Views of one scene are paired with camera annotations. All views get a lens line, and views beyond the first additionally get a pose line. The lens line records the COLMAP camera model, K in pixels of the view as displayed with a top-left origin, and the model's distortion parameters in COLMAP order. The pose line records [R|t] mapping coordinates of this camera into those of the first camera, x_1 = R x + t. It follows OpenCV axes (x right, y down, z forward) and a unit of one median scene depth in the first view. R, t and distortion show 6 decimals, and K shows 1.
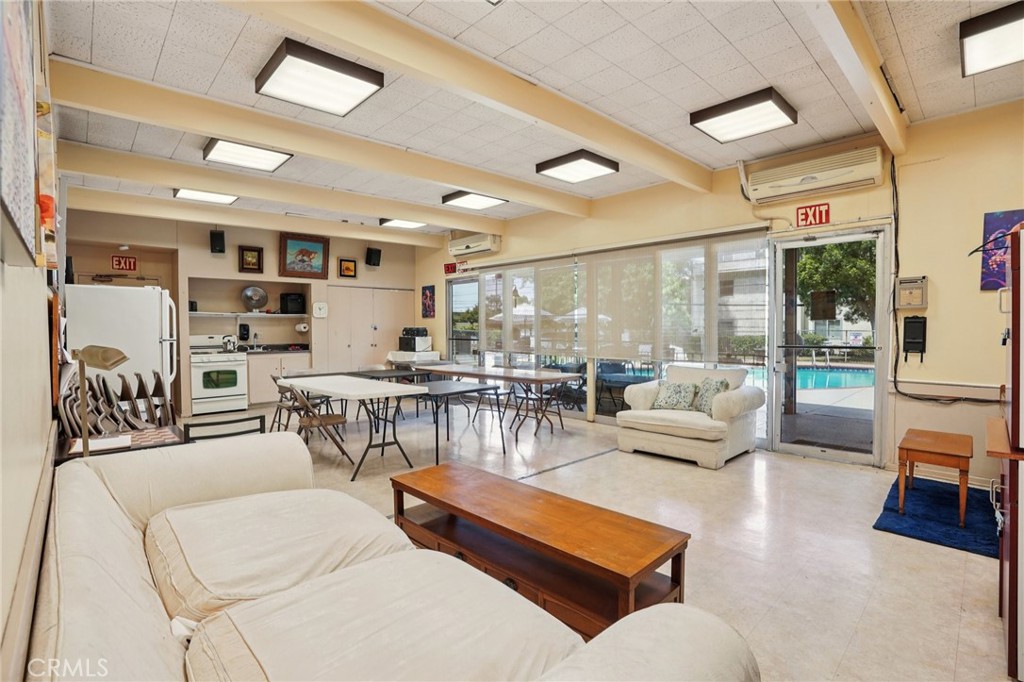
lens RADIAL K [[474.3, 0, 483.6], [0, 474.3, 335.9], [0, 0, 1]] dist [-0.007101, 0.004939]
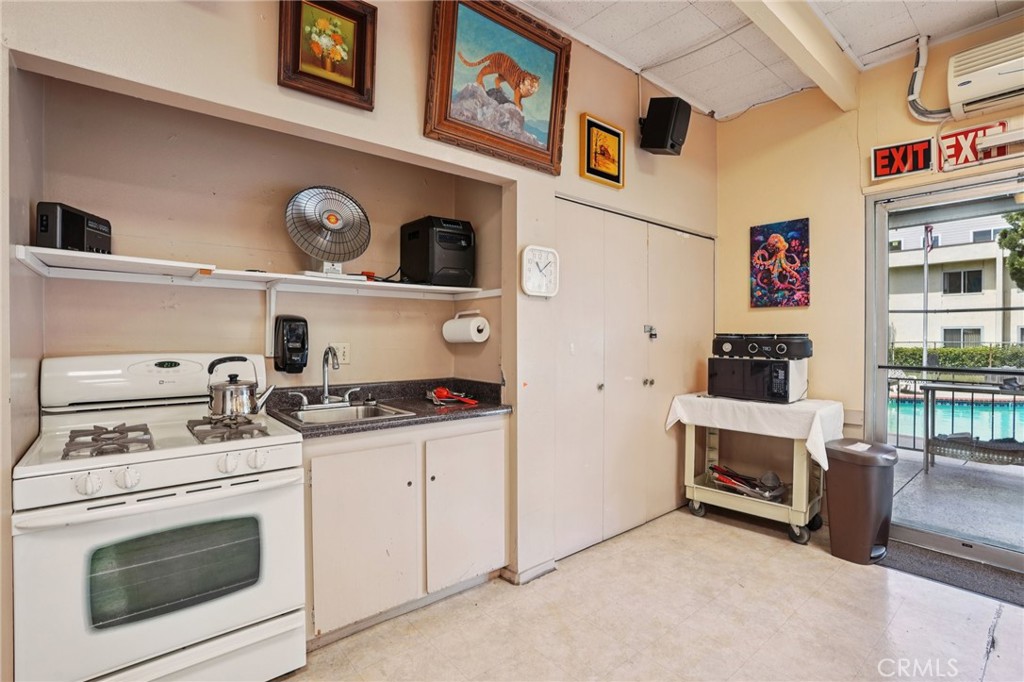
lens RADIAL K [[474.3, 0, 508.0], [0, 474.3, 335.1], [0, 0, 1]] dist [-0.007101, 0.004939]
pose [[0.999884, 0.008219, -0.012857, -0.367527], [-0.008454, 0.999796, -0.018367, -0.008952], [0.012703, 0.018474, 0.999749, 0.709066]]
